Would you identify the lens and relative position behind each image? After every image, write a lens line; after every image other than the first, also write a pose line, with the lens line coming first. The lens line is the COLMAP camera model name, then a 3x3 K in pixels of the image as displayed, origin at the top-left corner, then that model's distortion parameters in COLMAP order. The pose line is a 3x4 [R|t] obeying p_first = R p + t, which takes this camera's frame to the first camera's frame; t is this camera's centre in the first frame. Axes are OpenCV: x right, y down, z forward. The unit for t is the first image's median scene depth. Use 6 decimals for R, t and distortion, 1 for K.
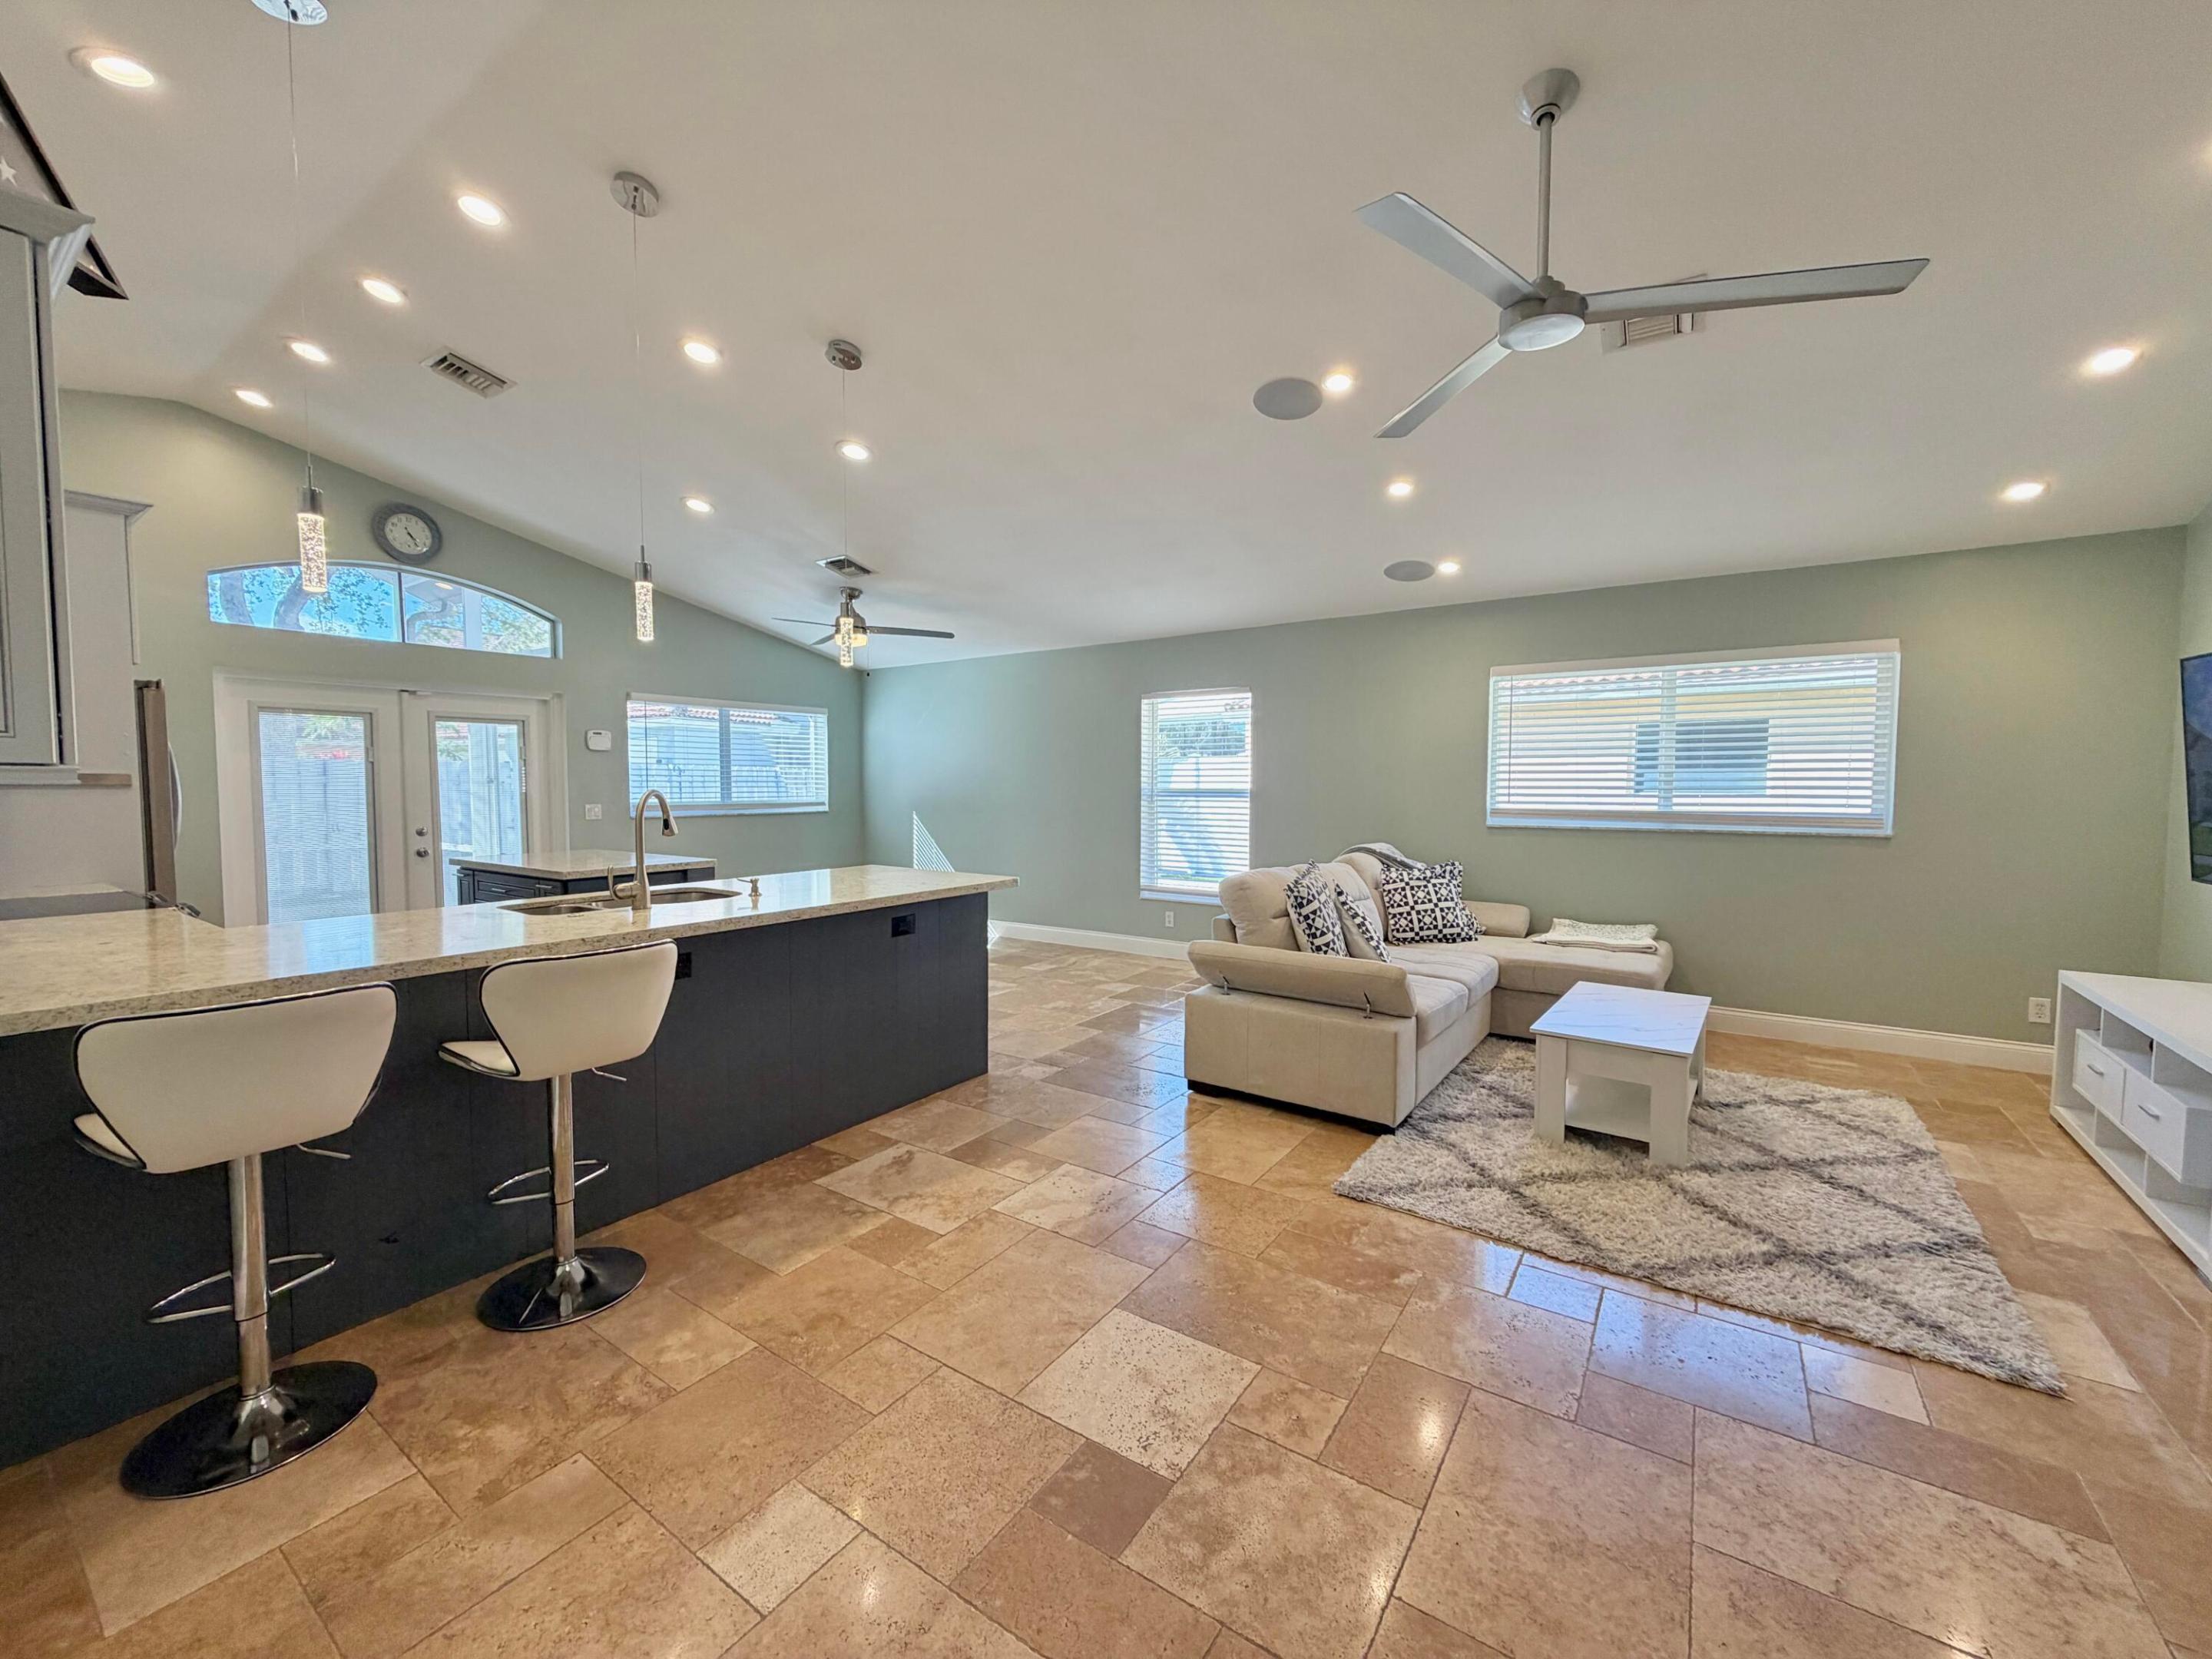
lens RADIAL K [[880.6, 0, 1099.1], [0, 880.6, 829.5], [0, 0, 1]] dist [-0.000981, 0.000885]
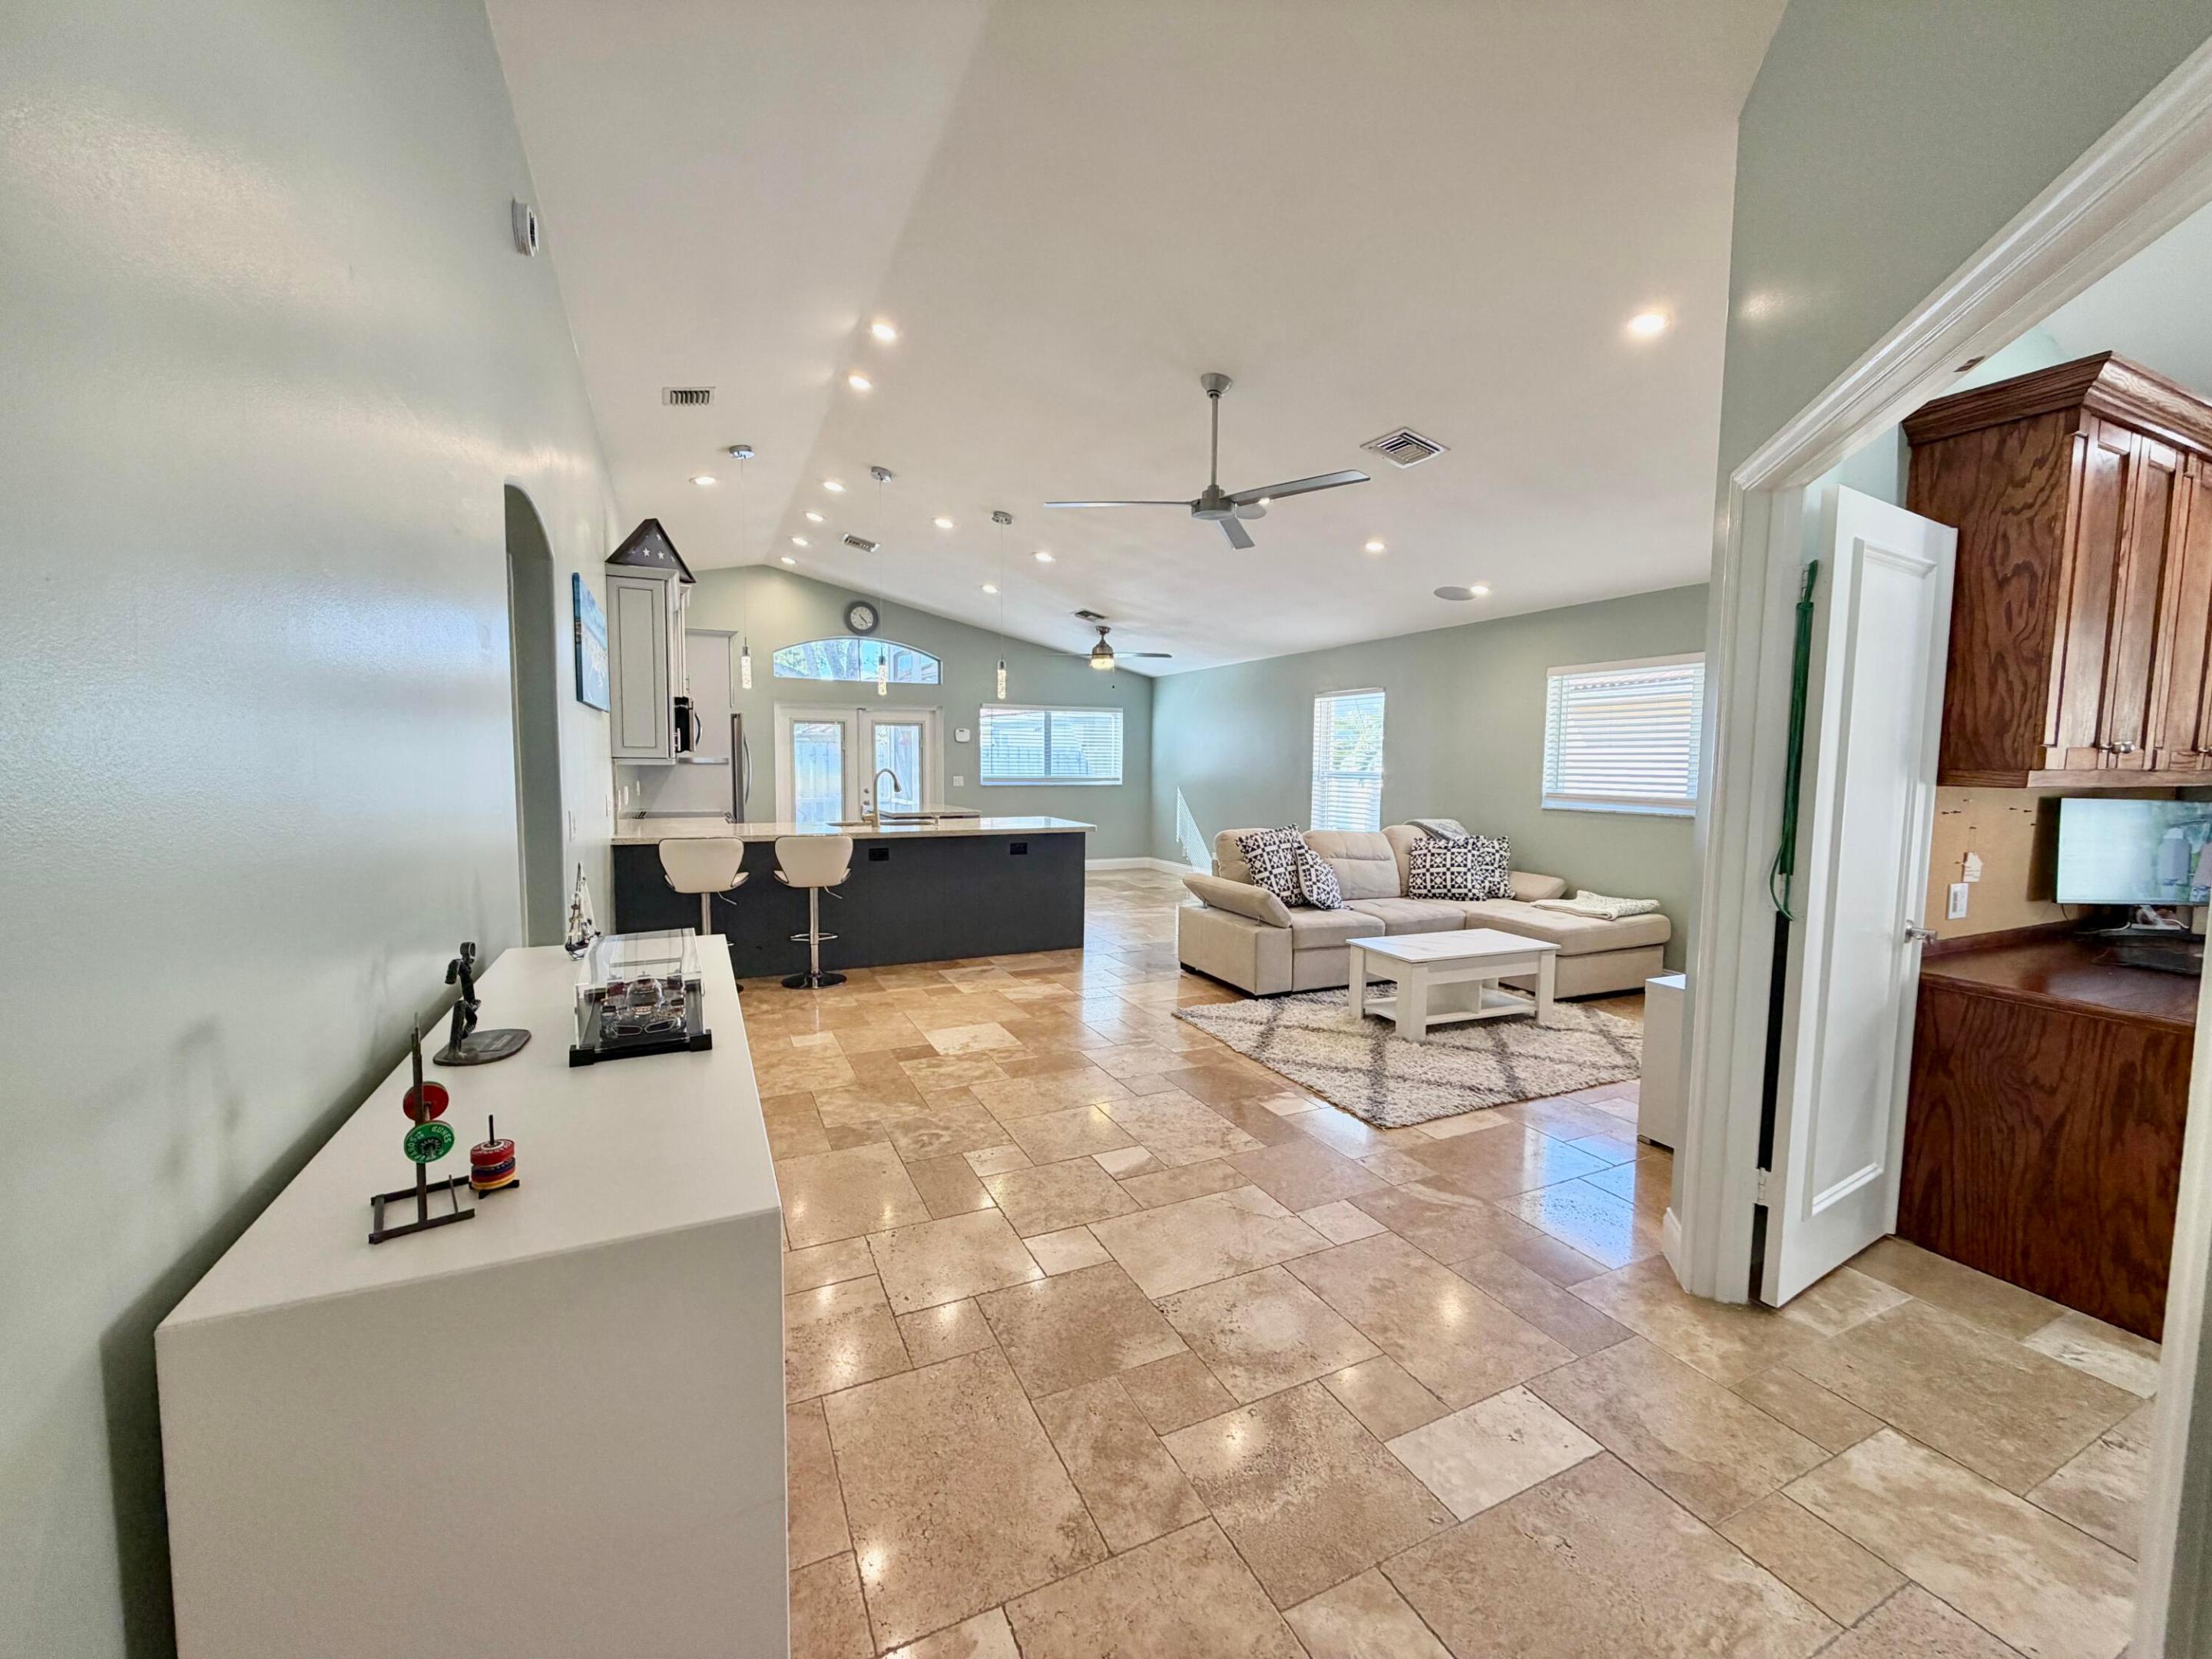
lens RADIAL K [[880.6, 0, 1095.9], [0, 880.6, 827.2], [0, 0, 1]] dist [-0.000981, 0.000885]
pose [[0.863901, 0.045270, -0.501624, 0.818431], [-0.034466, 0.998931, 0.030794, 0.009580], [0.502482, -0.009314, 0.864538, -0.439497]]
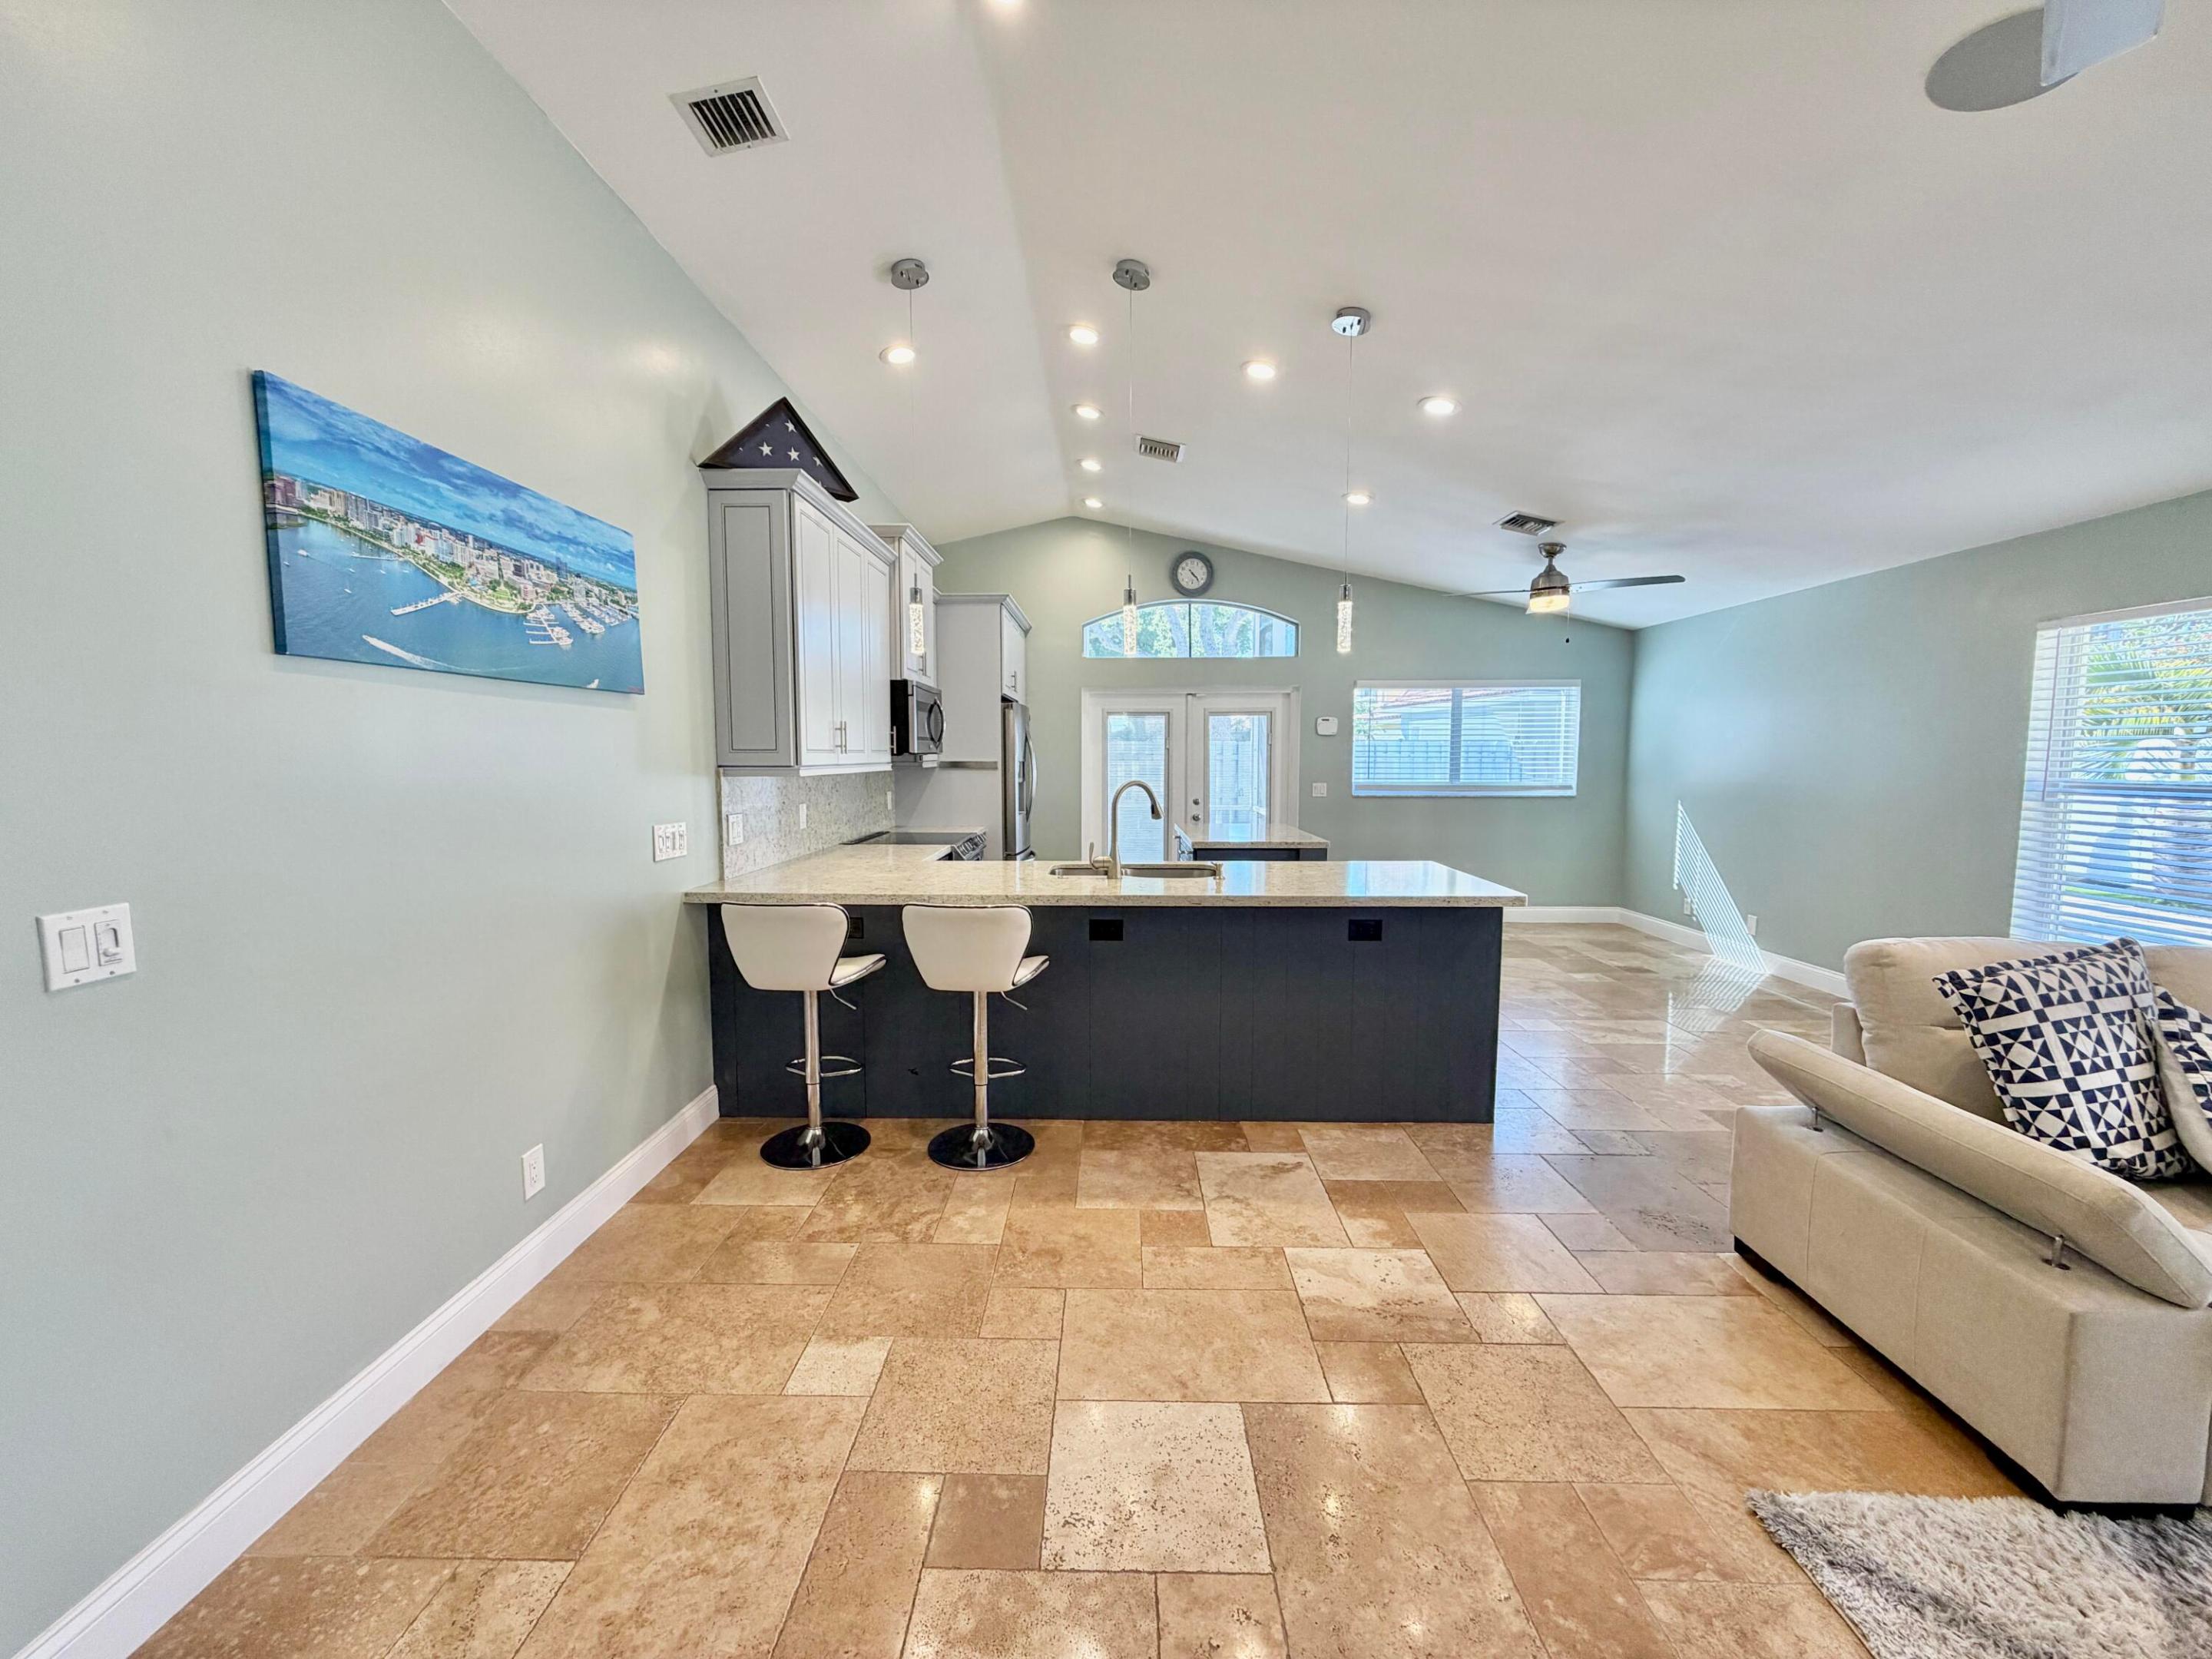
lens RADIAL K [[880.6, 0, 1095.2], [0, 880.6, 827.4], [0, 0, 1]] dist [-0.000981, 0.000885]
pose [[0.548995, 0.067759, -0.833075, 0.409337], [-0.042858, 0.997679, 0.052904, -0.037289], [0.834726, 0.006660, 0.550625, 0.268737]]
